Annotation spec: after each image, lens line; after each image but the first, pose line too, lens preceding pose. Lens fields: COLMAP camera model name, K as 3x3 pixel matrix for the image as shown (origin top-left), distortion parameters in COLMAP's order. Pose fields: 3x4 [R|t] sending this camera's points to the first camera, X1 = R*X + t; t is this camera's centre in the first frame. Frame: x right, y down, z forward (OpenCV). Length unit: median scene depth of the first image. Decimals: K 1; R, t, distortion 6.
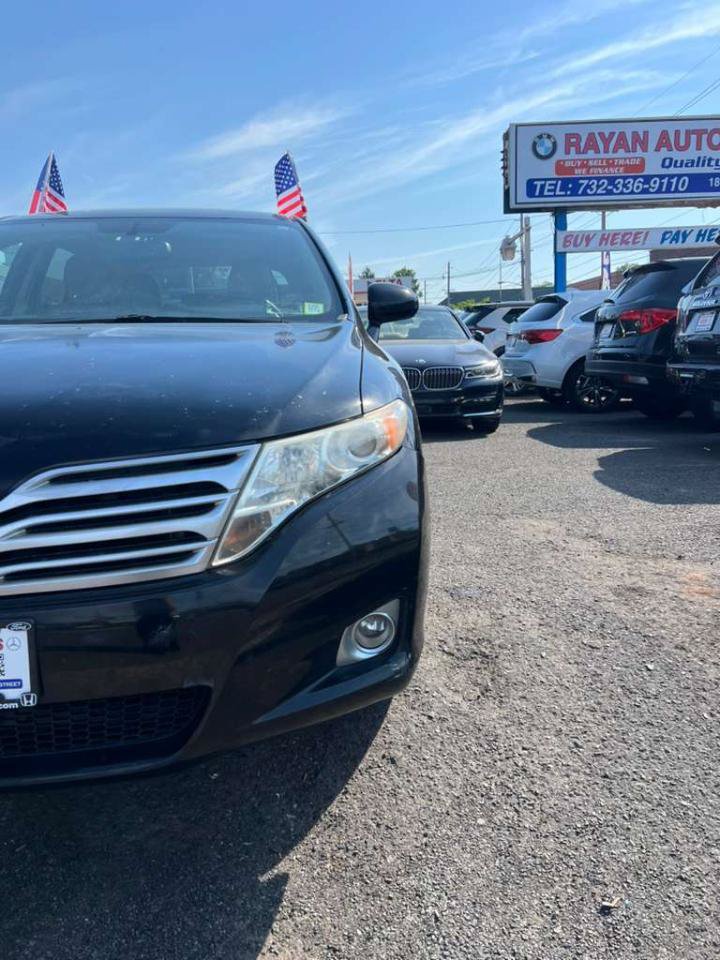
lens RADIAL K [[729.8, 0, 358.0], [0, 729.8, 475.3], [0, 0, 1]] dist [0.038006, -0.046217]
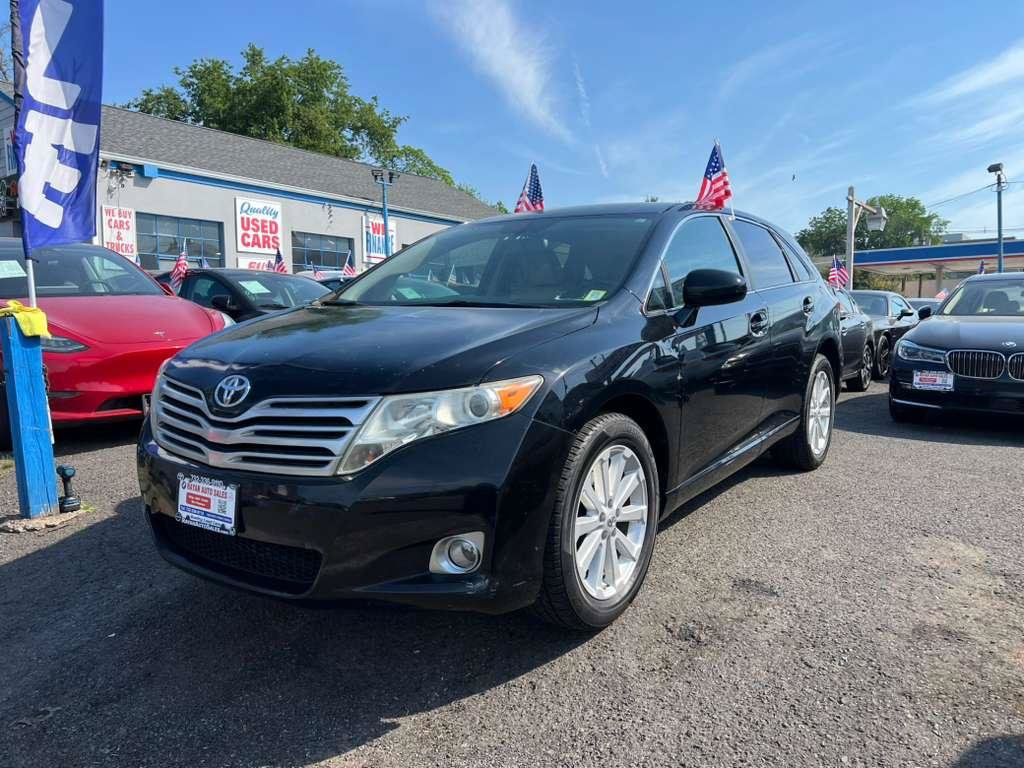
lens RADIAL K [[778.5, 0, 504.1], [0, 778.5, 394.2], [0, 0, 1]] dist [0.038006, -0.046217]
pose [[0.774354, 0.089939, -0.626329, 0.188563], [-0.133412, 0.990801, -0.022666, -0.008276], [0.618529, 0.101111, 0.779230, -0.008223]]
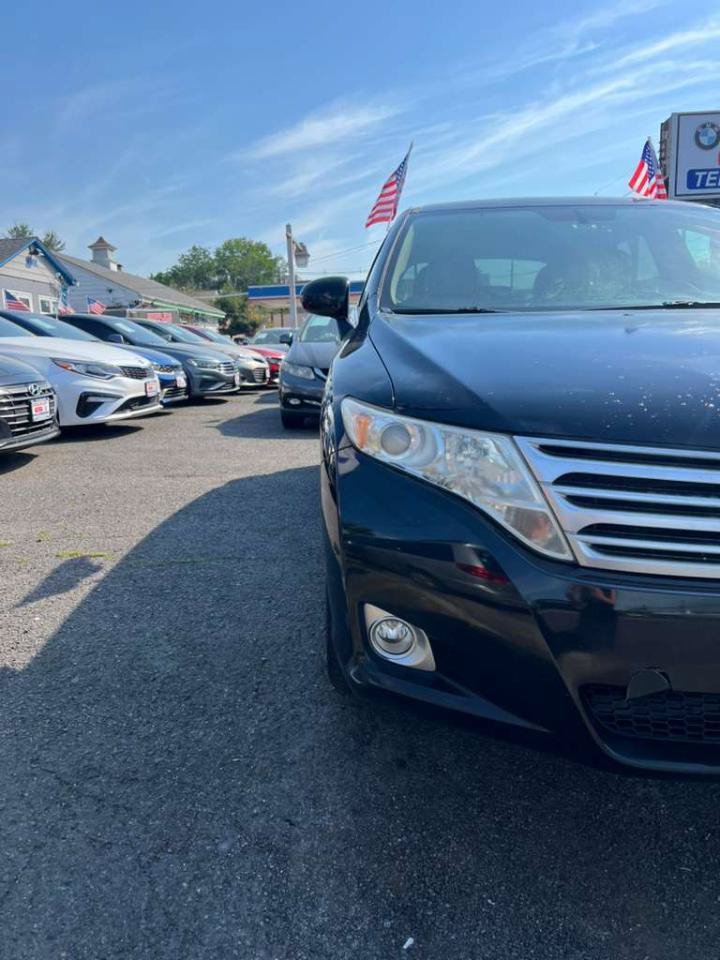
lens RADIAL K [[729.8, 0, 355.3], [0, 729.8, 480.8], [0, 0, 1]] dist [0.038006, -0.046217]
pose [[0.997472, 0.015797, -0.069285, -0.191775], [-0.015145, 0.999836, 0.009931, 0.005431], [0.069430, -0.008857, 0.997547, -0.003257]]
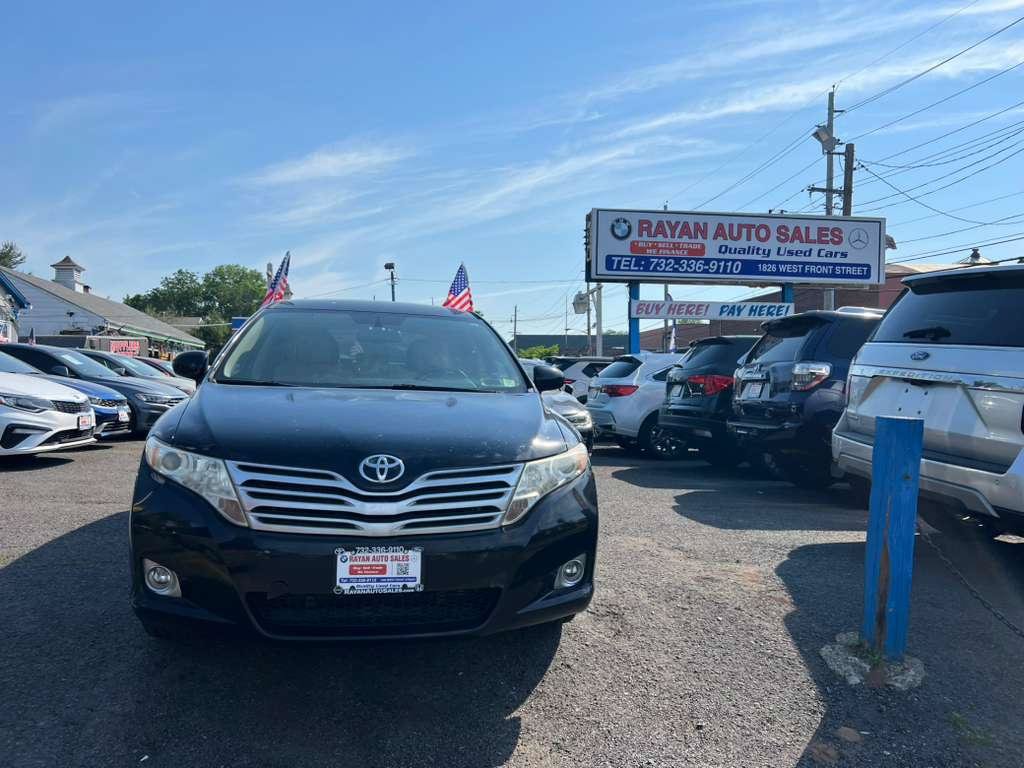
lens RADIAL K [[778.5, 0, 512.5], [0, 778.5, 392.2], [0, 0, 1]] dist [0.038006, -0.046217]
pose [[0.991218, 0.045823, 0.124041, -0.080503], [-0.024667, 0.985648, -0.167005, 0.021737], [-0.129913, 0.162478, 0.978122, -0.195329]]
